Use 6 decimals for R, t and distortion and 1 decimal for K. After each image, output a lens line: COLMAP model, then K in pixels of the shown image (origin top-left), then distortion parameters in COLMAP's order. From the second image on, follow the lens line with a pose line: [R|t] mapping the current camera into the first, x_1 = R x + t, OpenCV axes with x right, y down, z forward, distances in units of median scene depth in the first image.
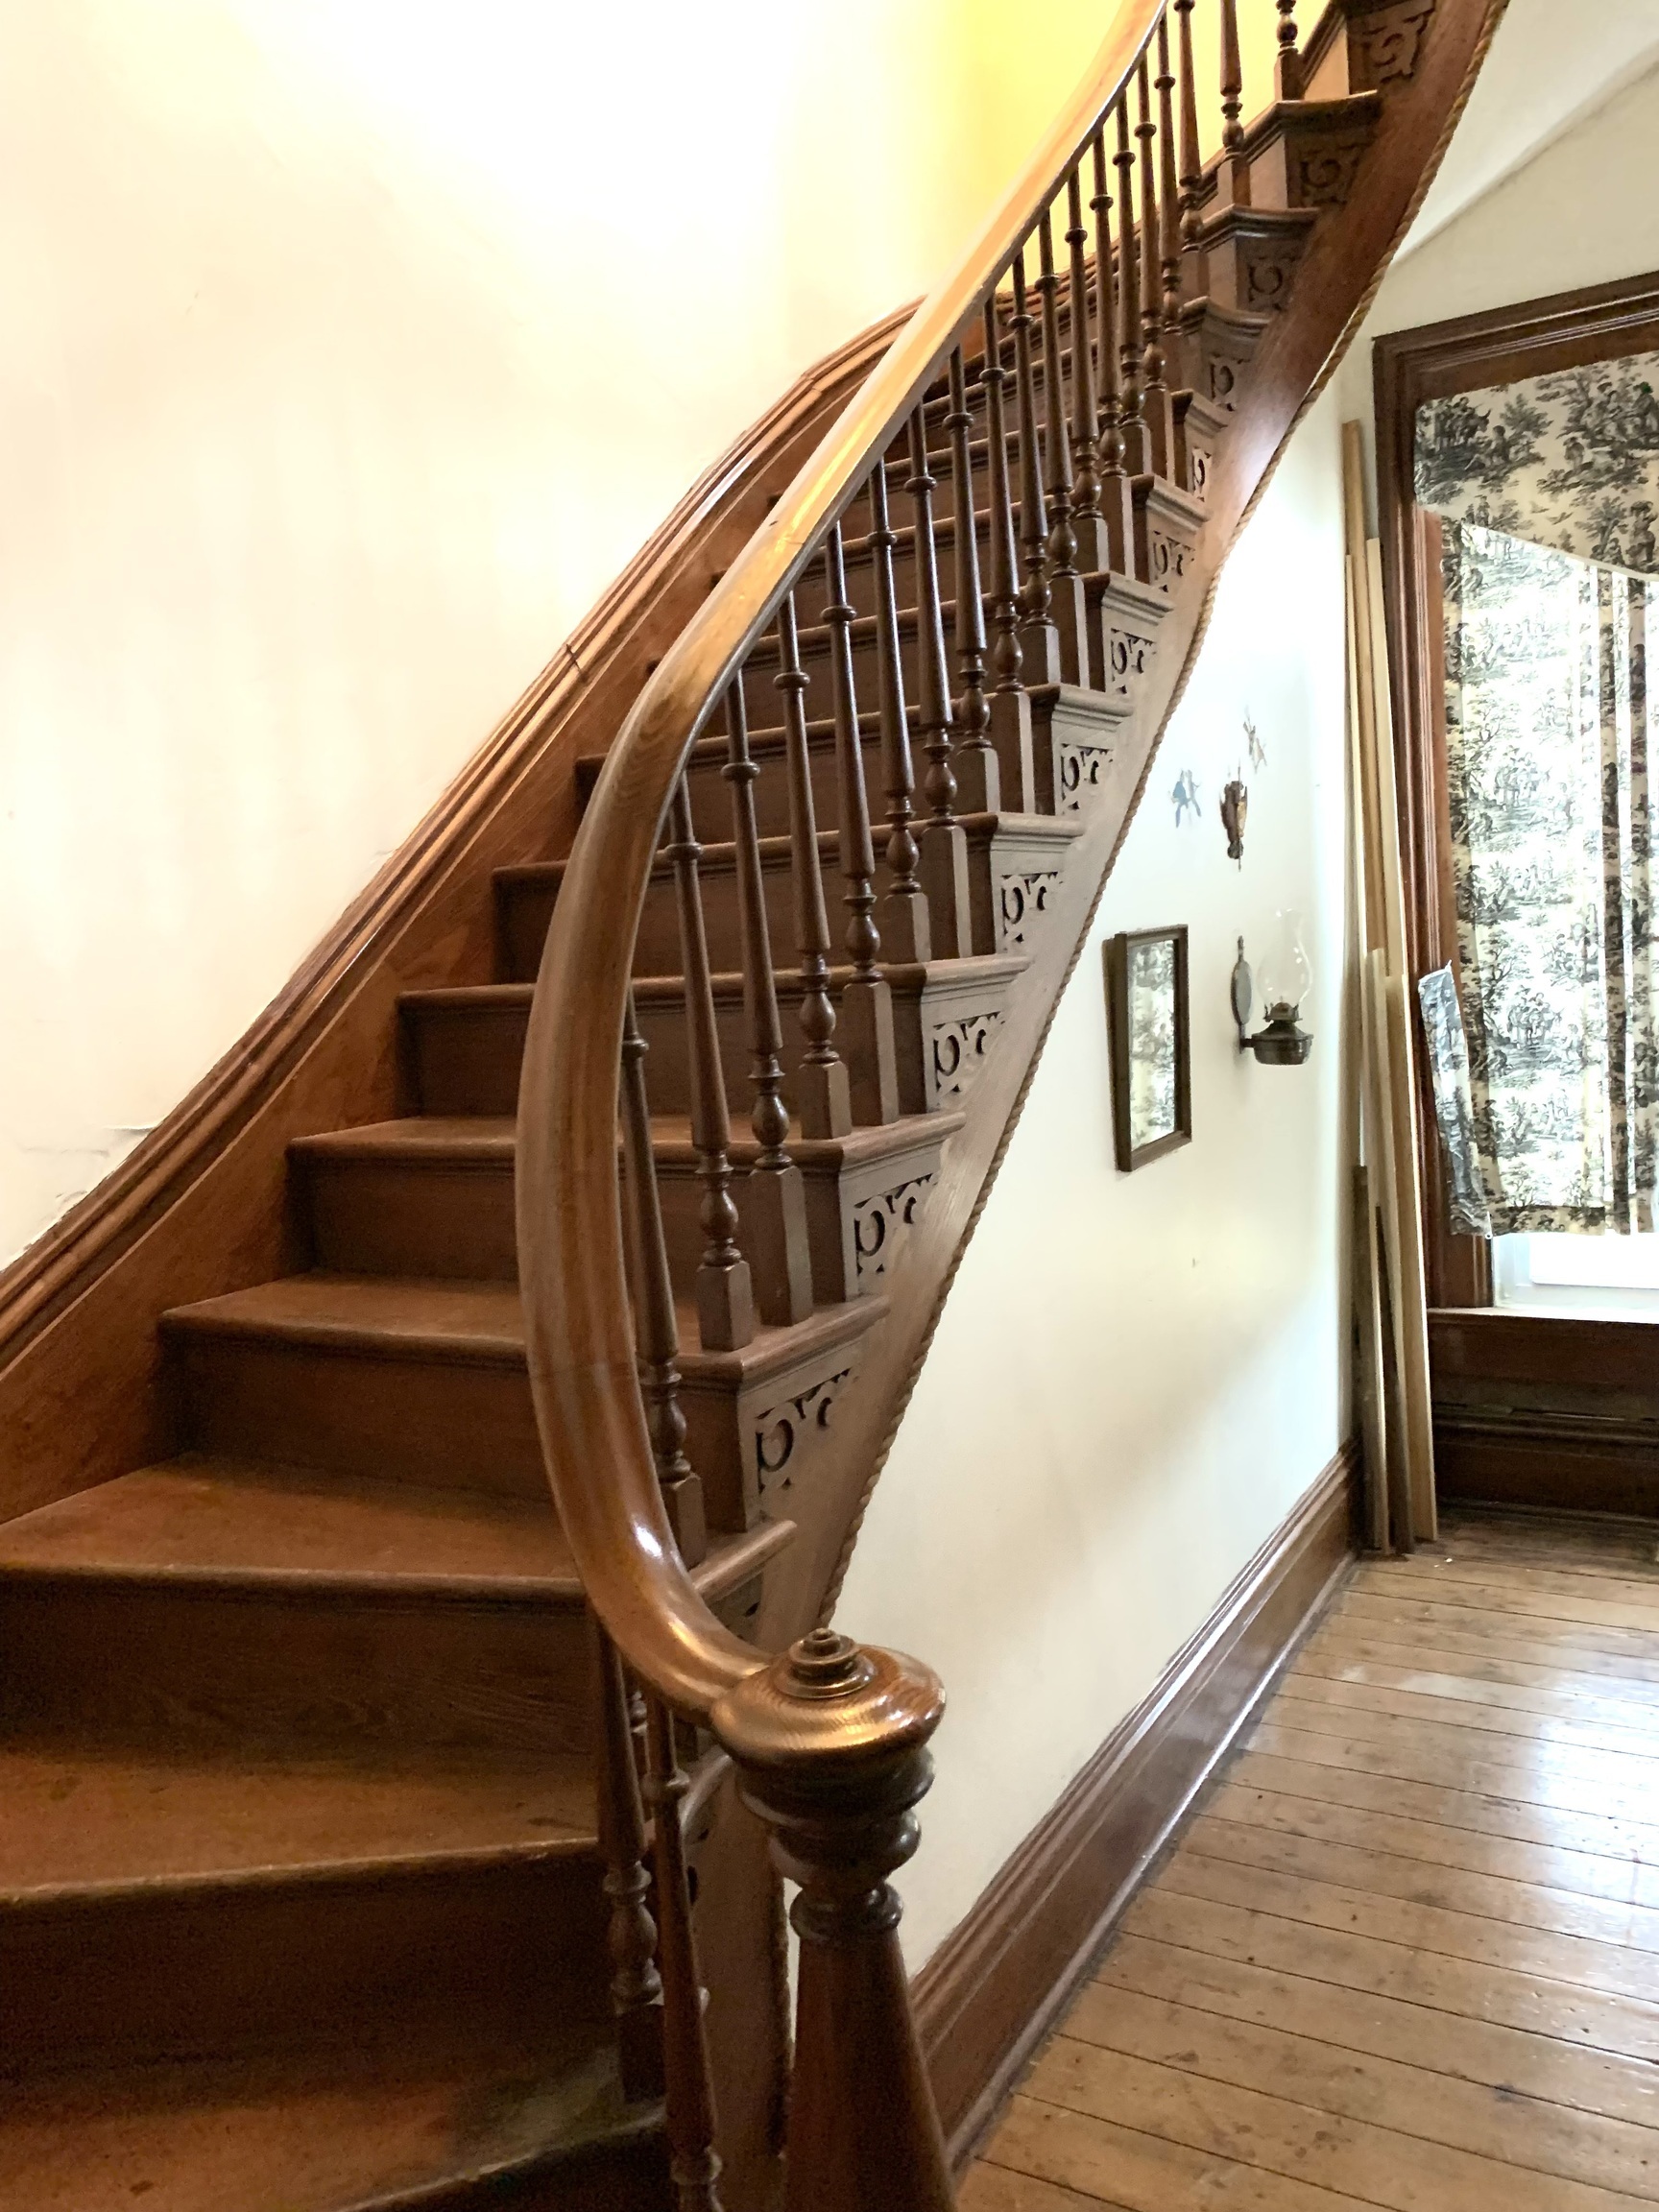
lens RADIAL K [[1686.1, 0, 816.4], [0, 1686.1, 1104.9], [0, 0, 1]] dist [0.024490, -0.028659]
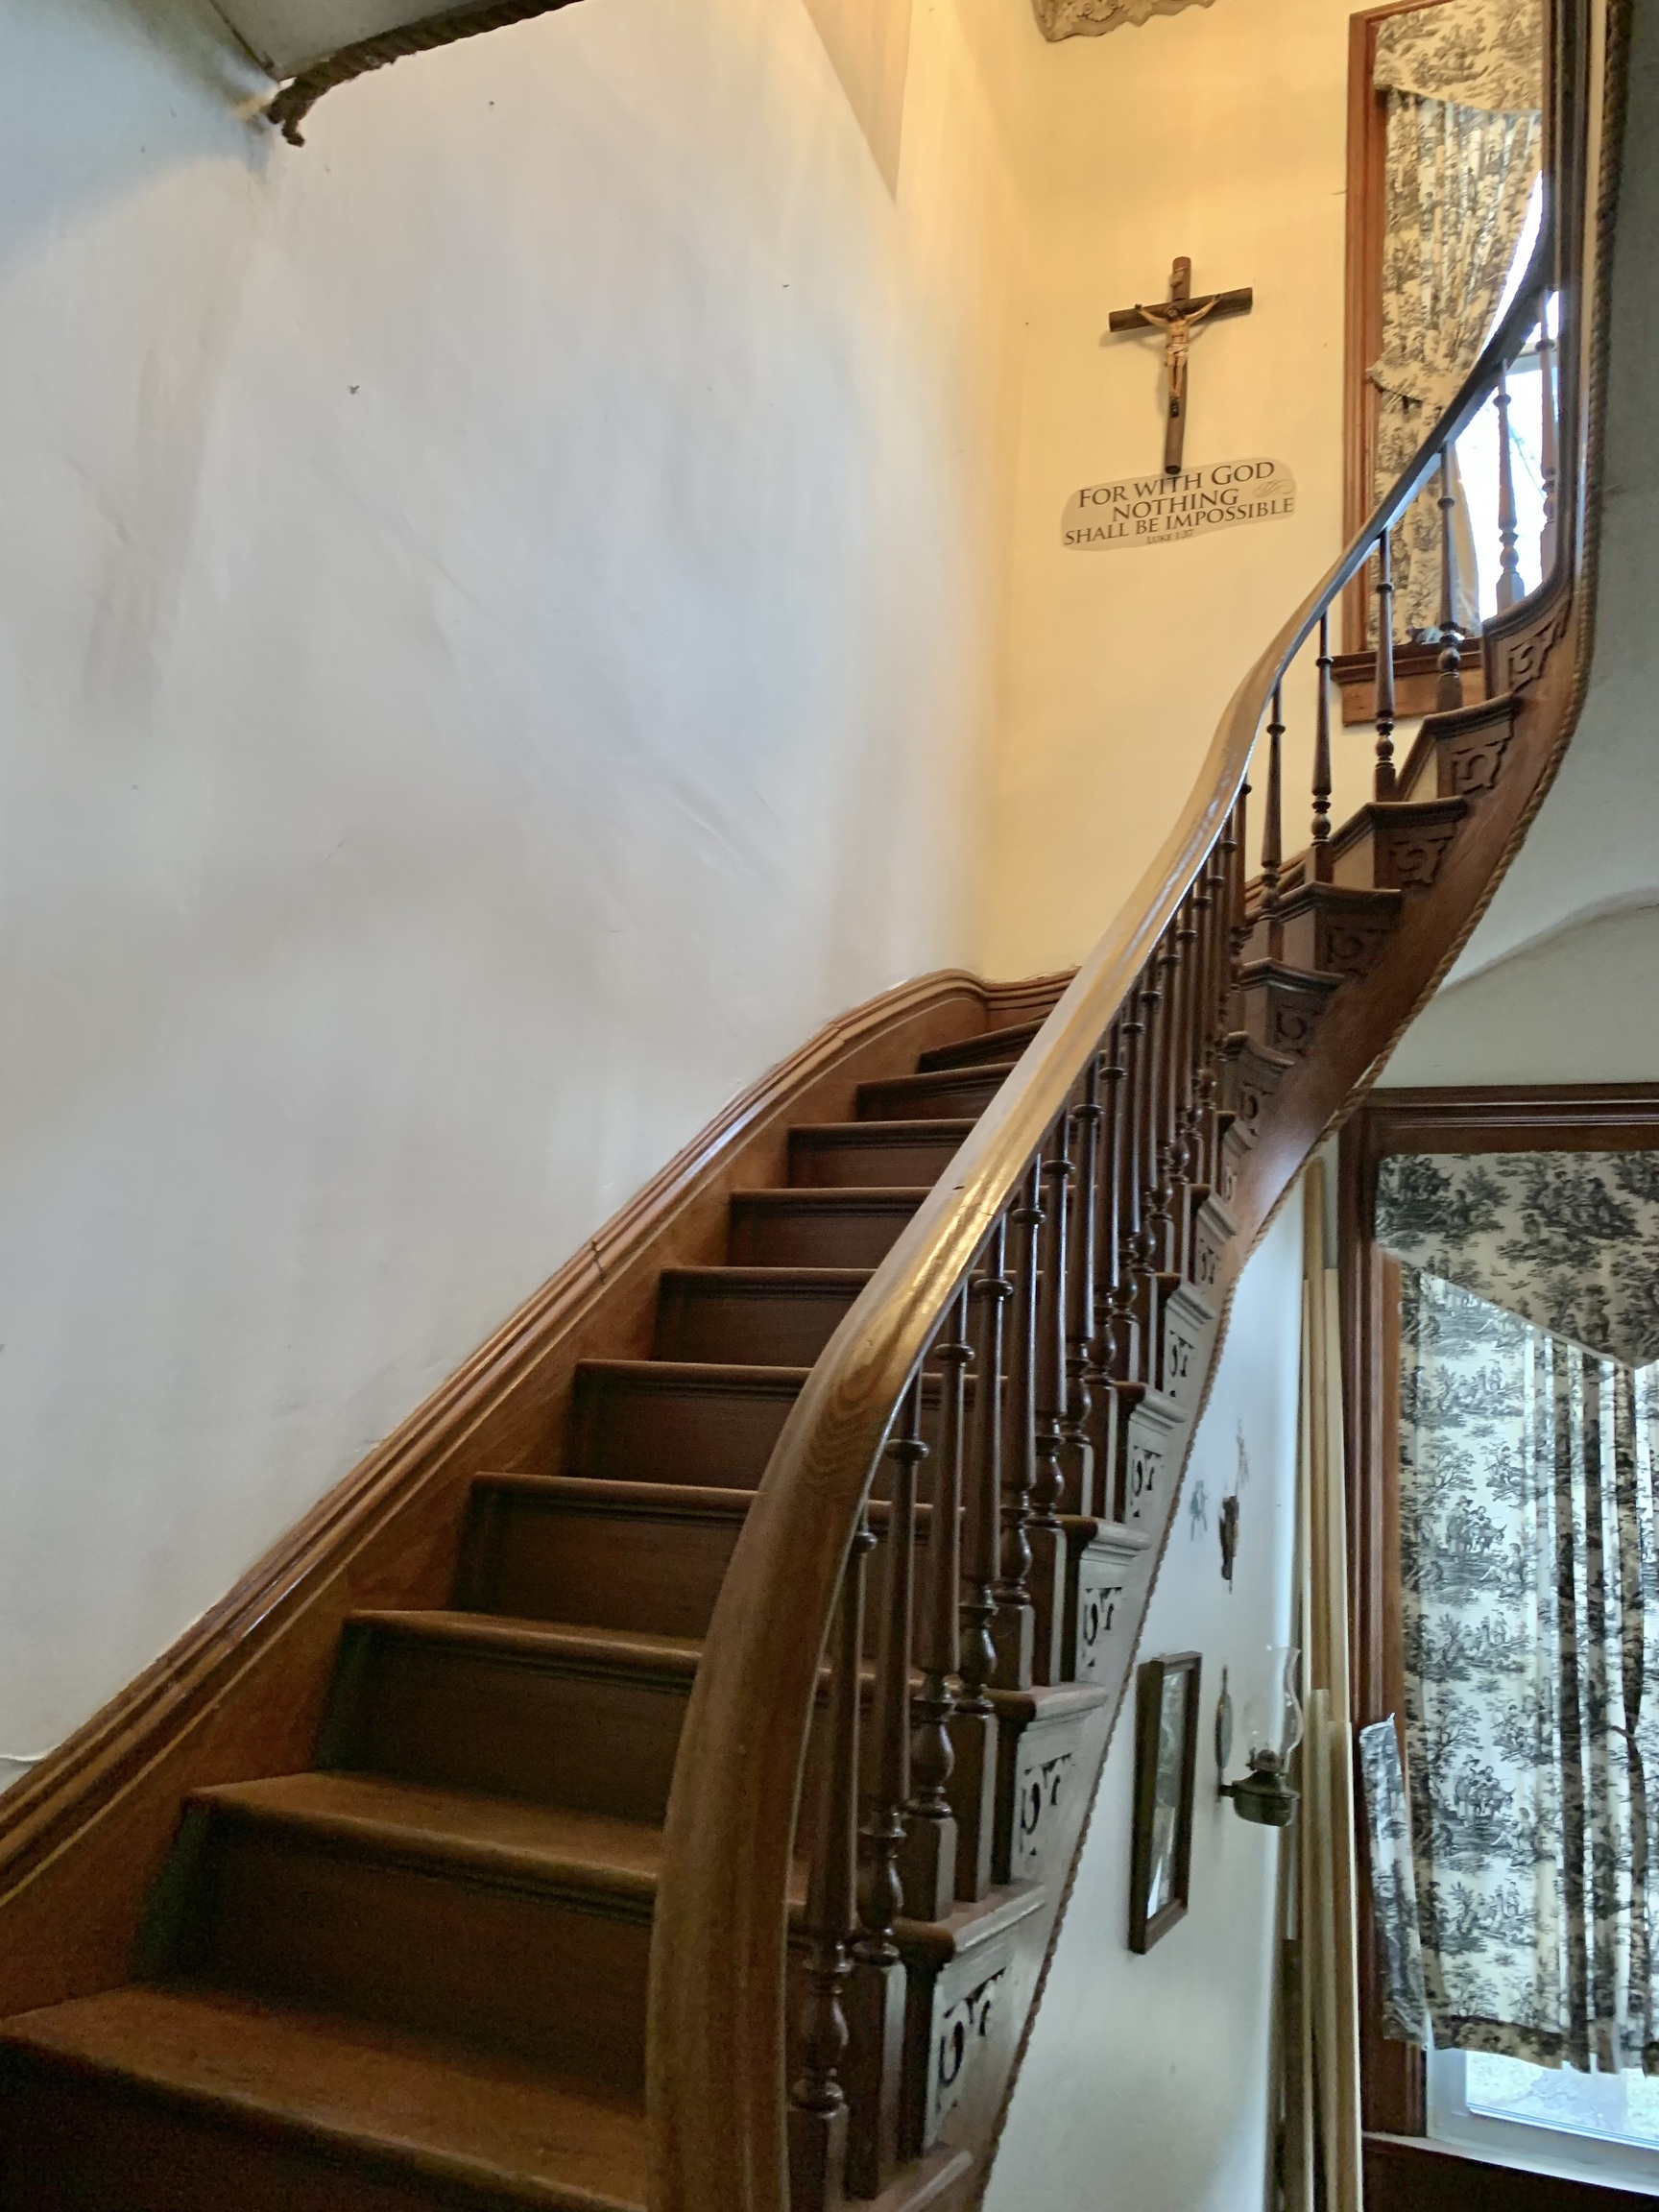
lens RADIAL K [[1686.1, 0, 829.9], [0, 1686.1, 1113.9], [0, 0, 1]] dist [0.024490, -0.028659]
pose [[0.978934, 0.184427, 0.087603, -0.096119], [-0.143099, 0.925784, -0.349924, -0.024841], [-0.145637, 0.330016, 0.932673, 0.073006]]
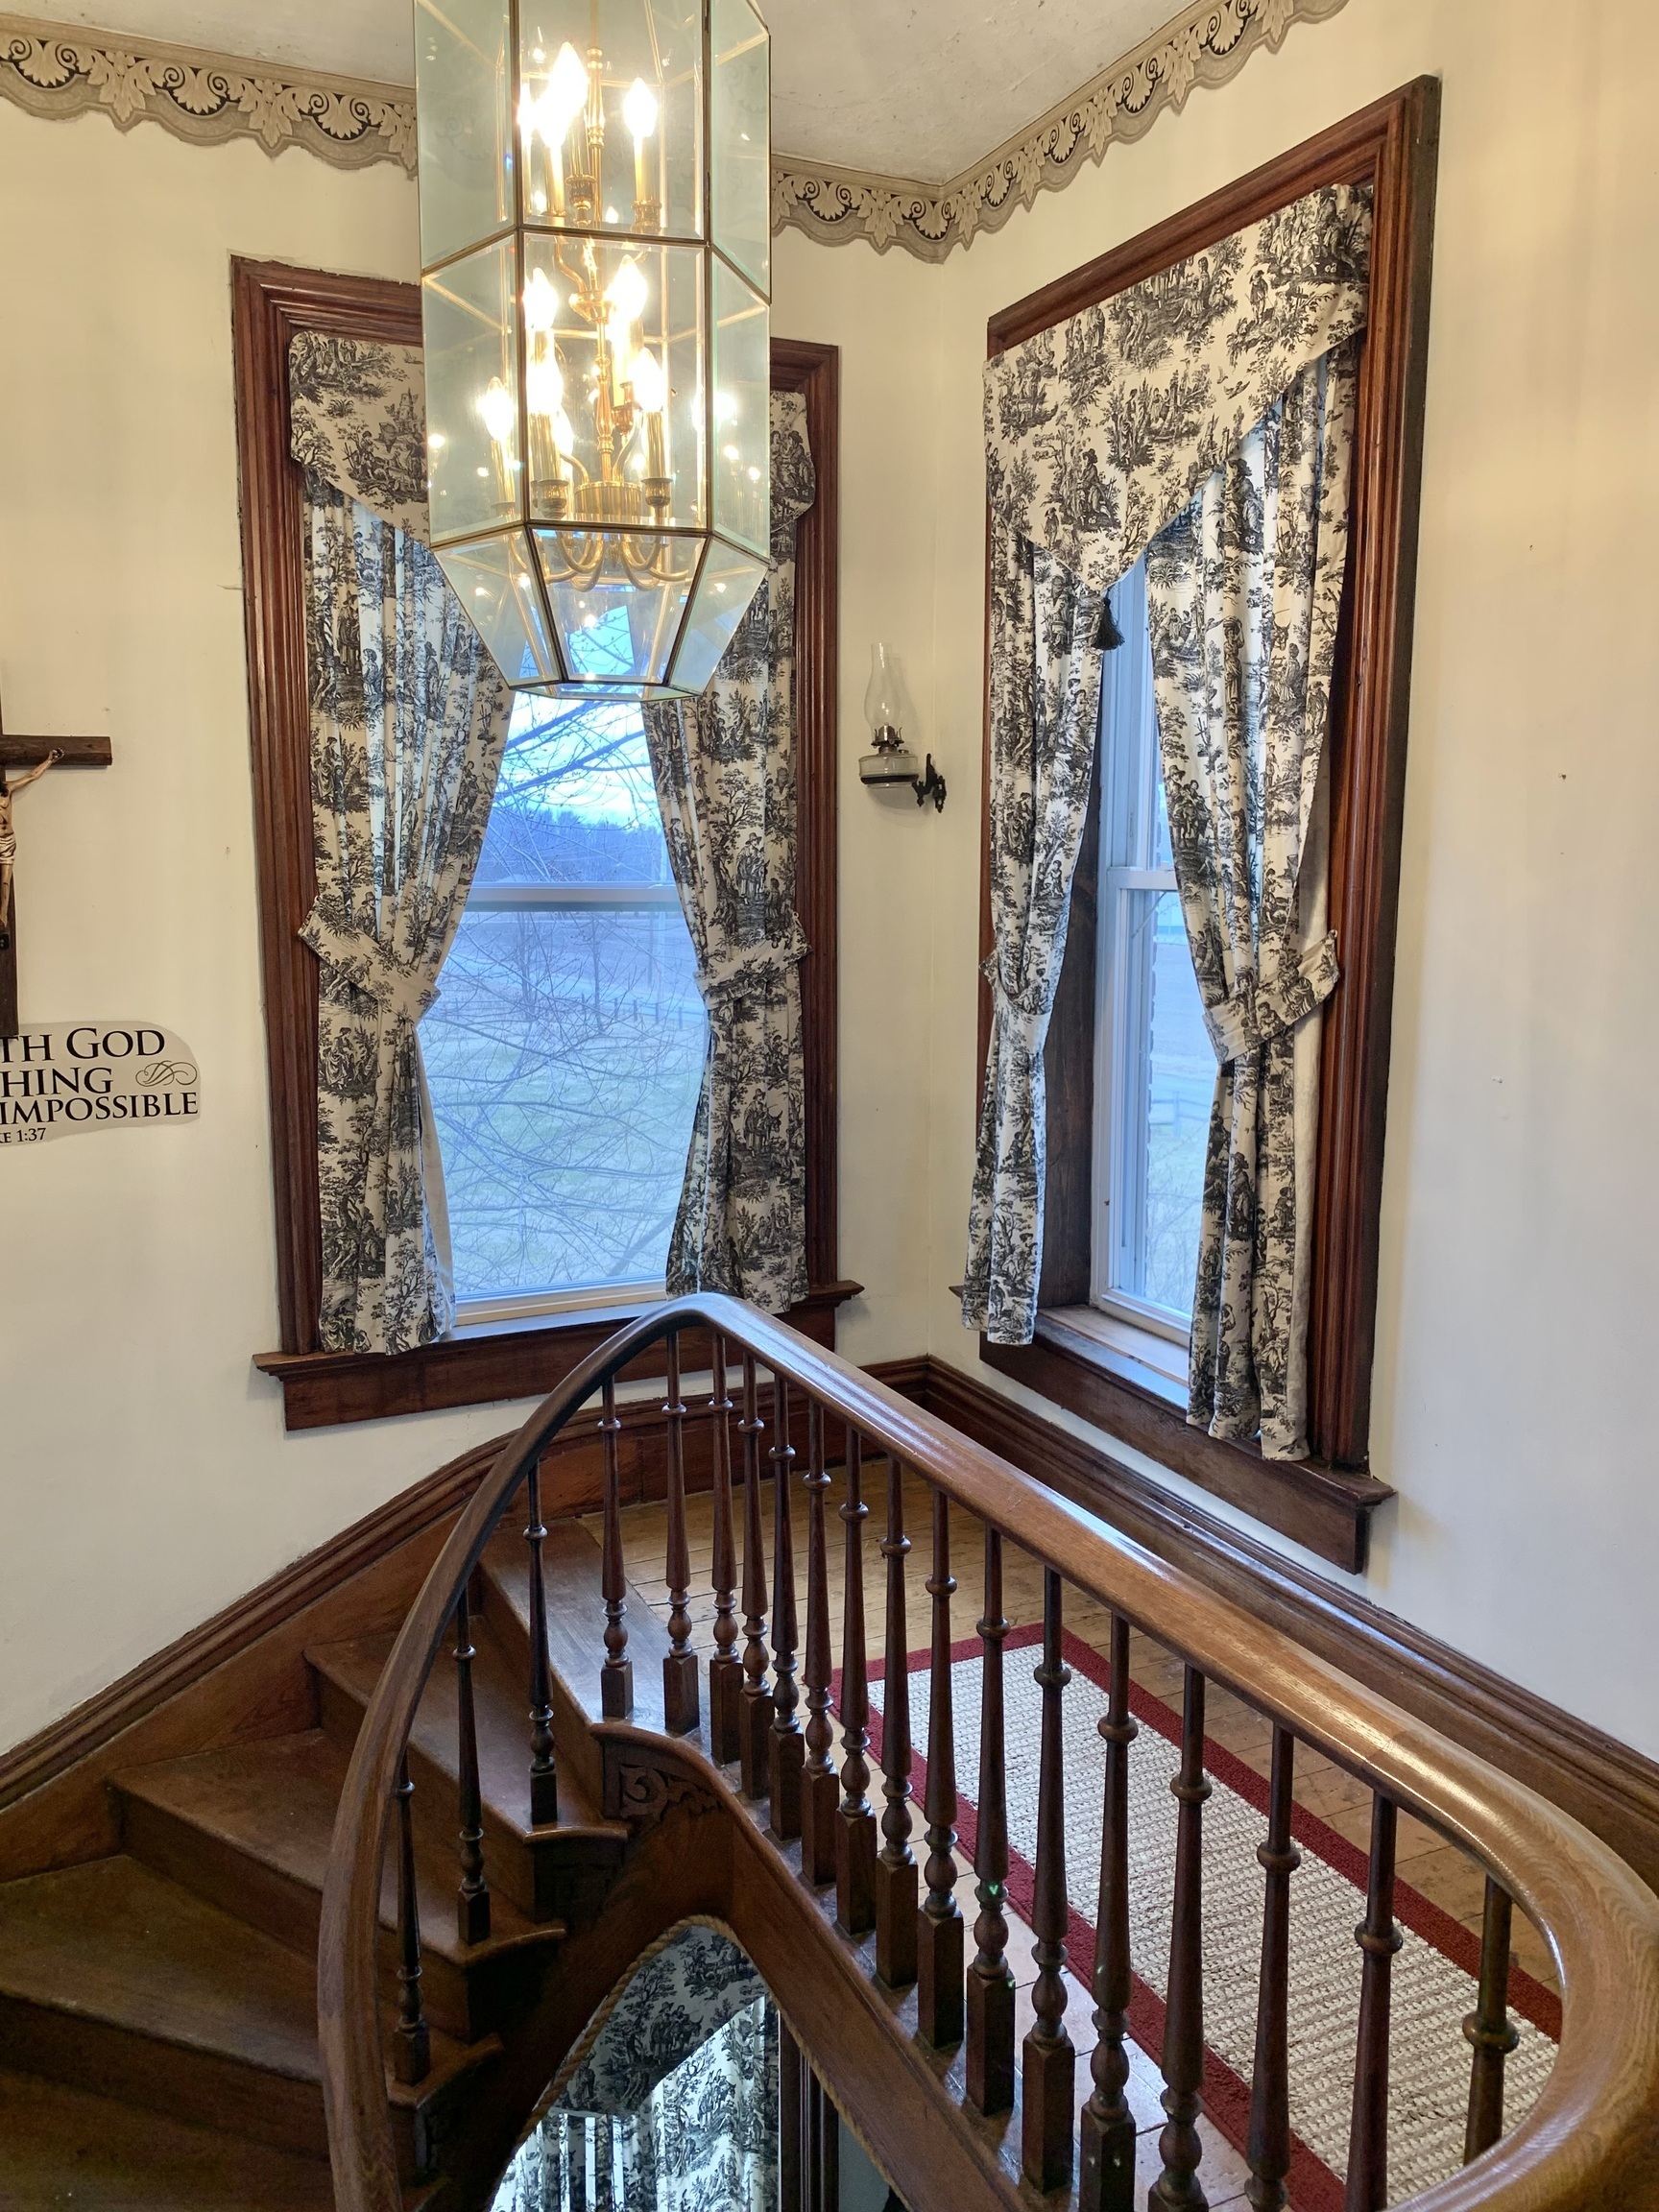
lens RADIAL K [[1686.1, 0, 833.7], [0, 1686.1, 1097.9], [0, 0, 1]] dist [0.024490, -0.028659]
pose [[0.571930, -0.031598, 0.819694, -0.303026], [0.046830, 0.998886, 0.005831, -1.071082], [-0.818965, 0.035052, 0.572772, 0.286172]]
